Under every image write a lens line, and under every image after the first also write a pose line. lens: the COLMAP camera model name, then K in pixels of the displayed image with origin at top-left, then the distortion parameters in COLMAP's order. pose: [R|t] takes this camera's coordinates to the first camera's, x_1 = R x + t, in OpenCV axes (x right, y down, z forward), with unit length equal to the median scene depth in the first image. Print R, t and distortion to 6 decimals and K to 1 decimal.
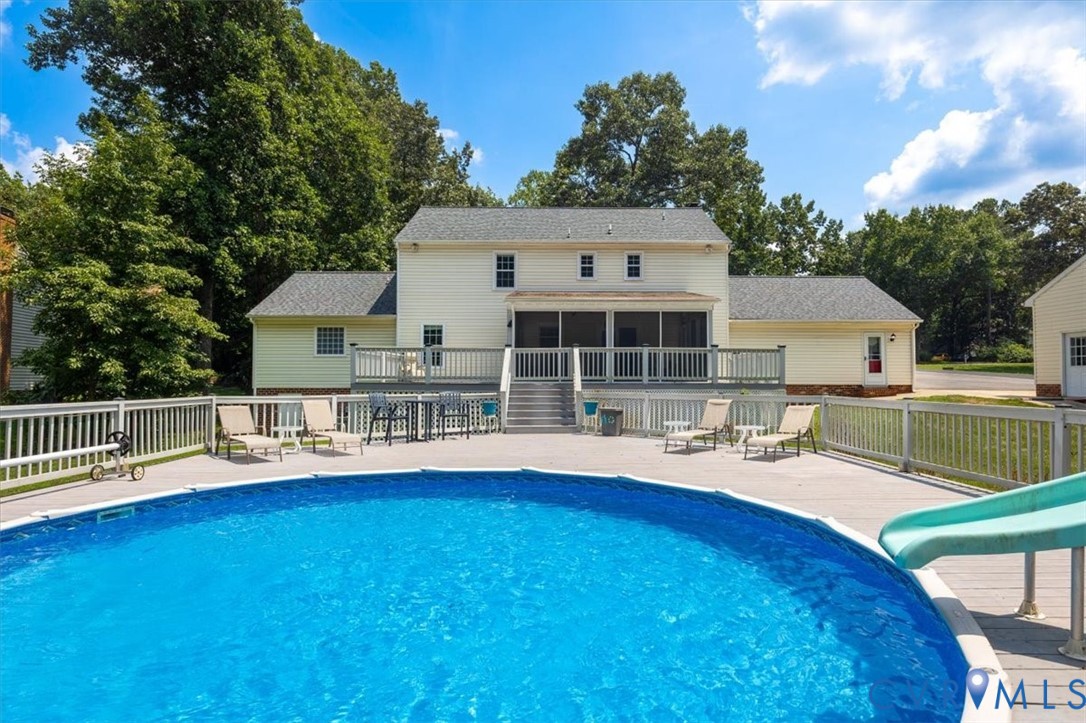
lens RADIAL K [[553.0, 0, 561.1], [0, 553.0, 359.2], [0, 0, 1]] dist [-0.001571, -0.000582]
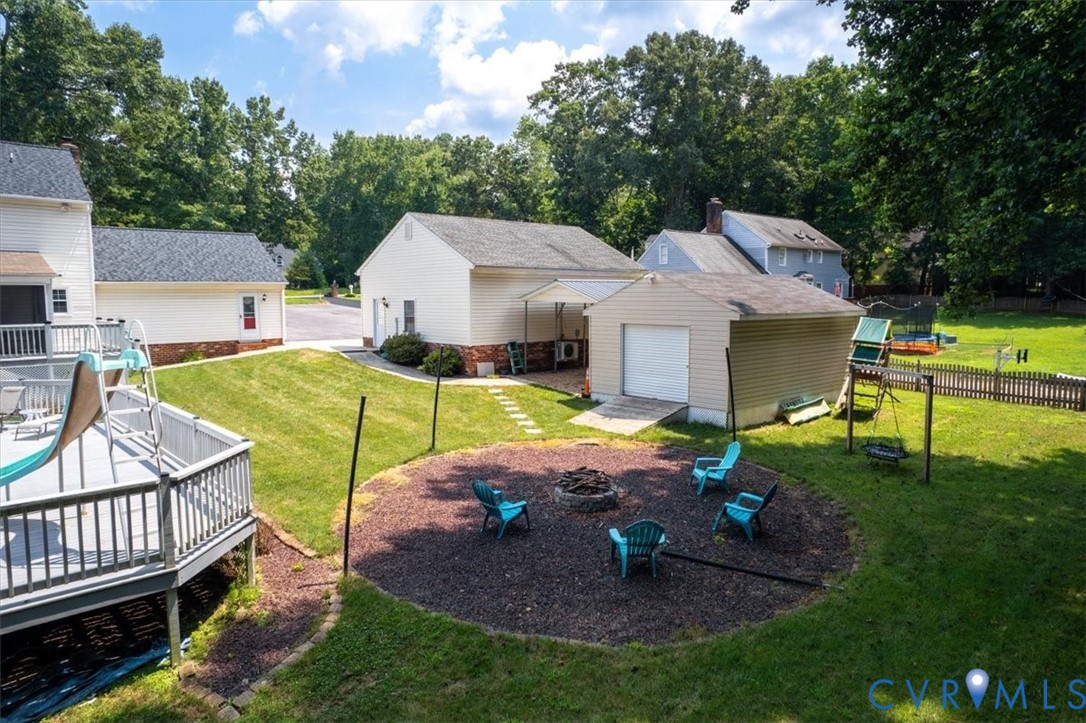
lens RADIAL K [[685.9, 0, 507.4], [0, 685.9, 337.9], [0, 0, 1]] dist [-0.043977, 0.028063]
pose [[0.772122, -0.047531, 0.633695, 0.099571], [-0.012807, 0.995832, 0.090299, -0.088110], [-0.635346, -0.077838, 0.768295, -0.380458]]
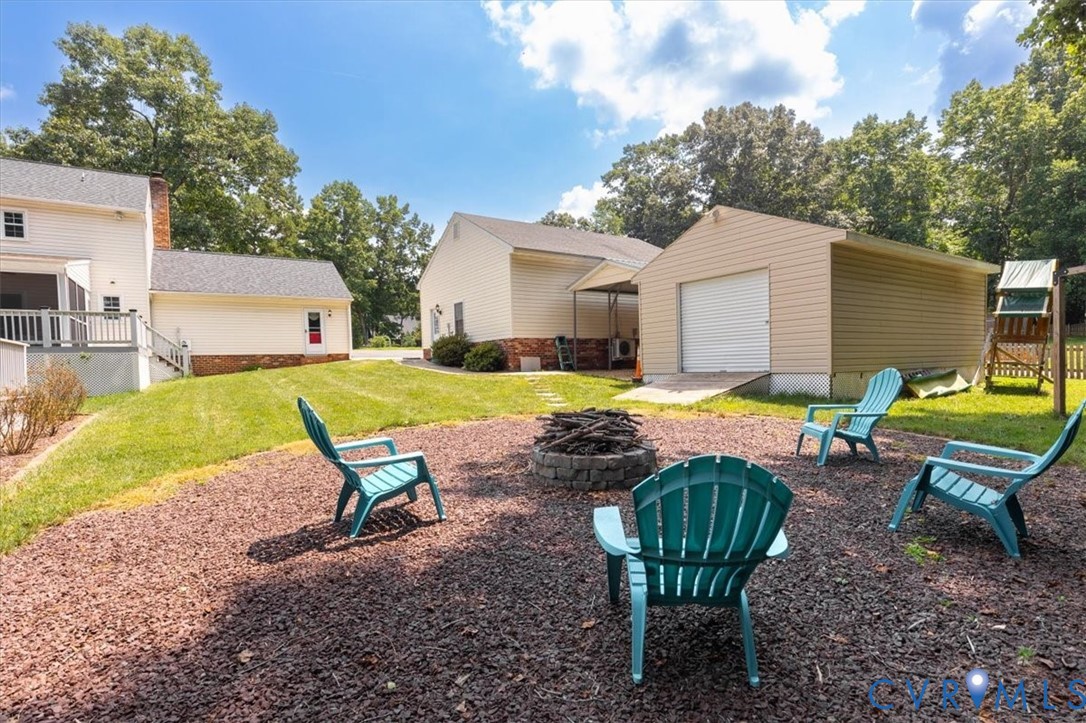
lens RADIAL K [[527.5, 0, 535.5], [0, 527.5, 367.5], [0, 0, 1]] dist [0.003405, -0.000490]
pose [[0.843618, -0.031216, 0.536036, 0.365179], [0.016085, 0.999330, 0.032882, 0.045609], [-0.536703, -0.019118, 0.843554, -0.170532]]
